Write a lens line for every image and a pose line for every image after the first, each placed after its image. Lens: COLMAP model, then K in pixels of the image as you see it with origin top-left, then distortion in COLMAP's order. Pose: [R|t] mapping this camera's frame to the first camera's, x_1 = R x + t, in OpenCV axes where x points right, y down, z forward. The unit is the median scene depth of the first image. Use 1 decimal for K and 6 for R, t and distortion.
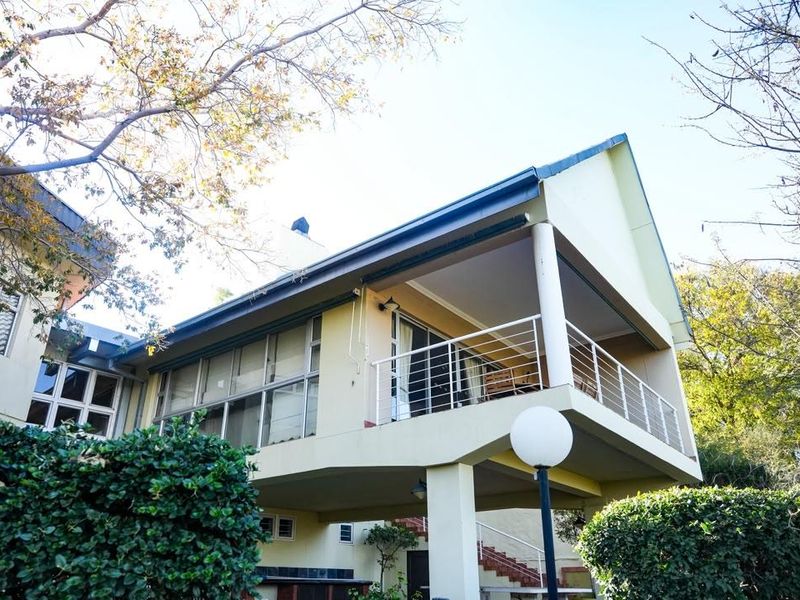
lens RADIAL K [[618.9, 0, 400.0], [0, 618.9, 297.2], [0, 0, 1]] dist [-0.009519, -0.007408]
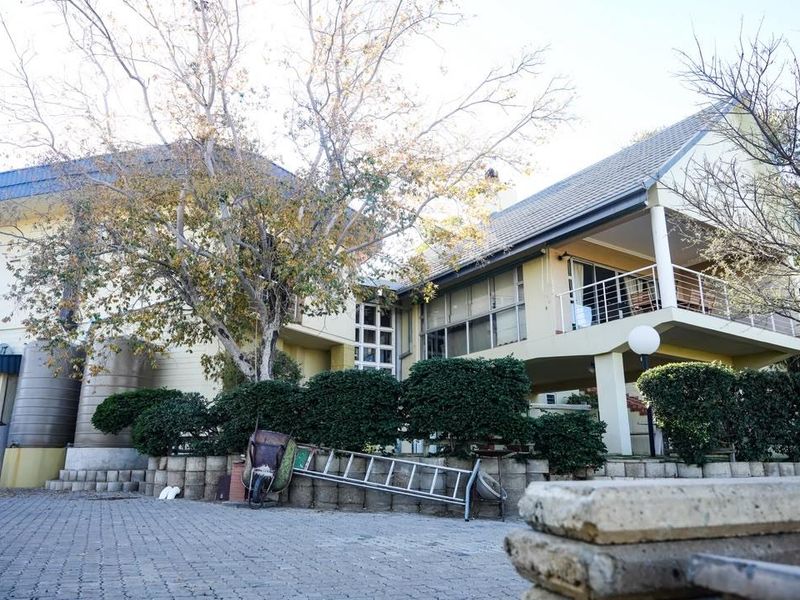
lens RADIAL K [[618.9, 0, 398.4], [0, 618.9, 299.4], [0, 0, 1]] dist [-0.009519, -0.007408]
pose [[0.948885, -0.082026, -0.304778, 0.048939], [0.136405, 0.977378, 0.161633, -0.184685], [0.284626, -0.194944, 0.938608, -0.597290]]
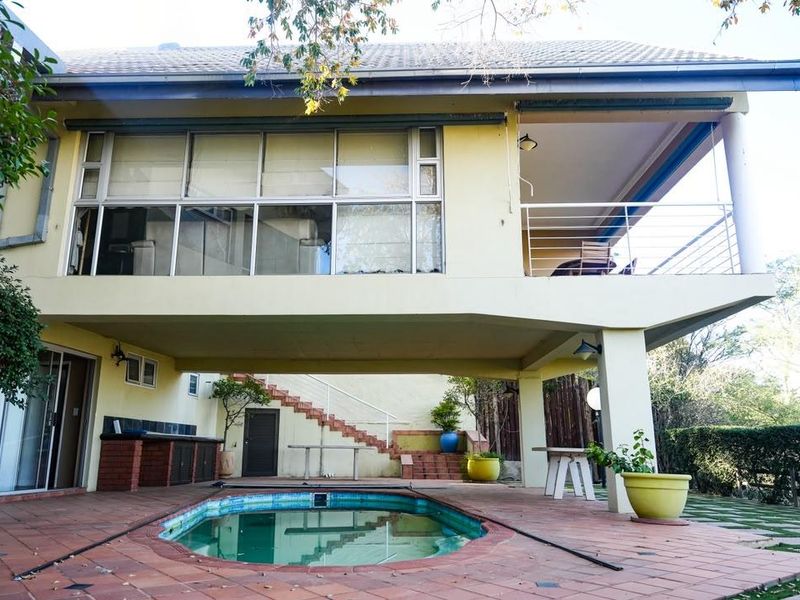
lens RADIAL K [[618.9, 0, 398.1], [0, 618.9, 300.3], [0, 0, 1]] dist [-0.009519, -0.007408]
pose [[0.798954, 0.151049, 0.582114, -0.604428], [-0.266180, 0.956789, 0.117062, 0.162553], [-0.539278, -0.248475, 0.804636, 0.329317]]
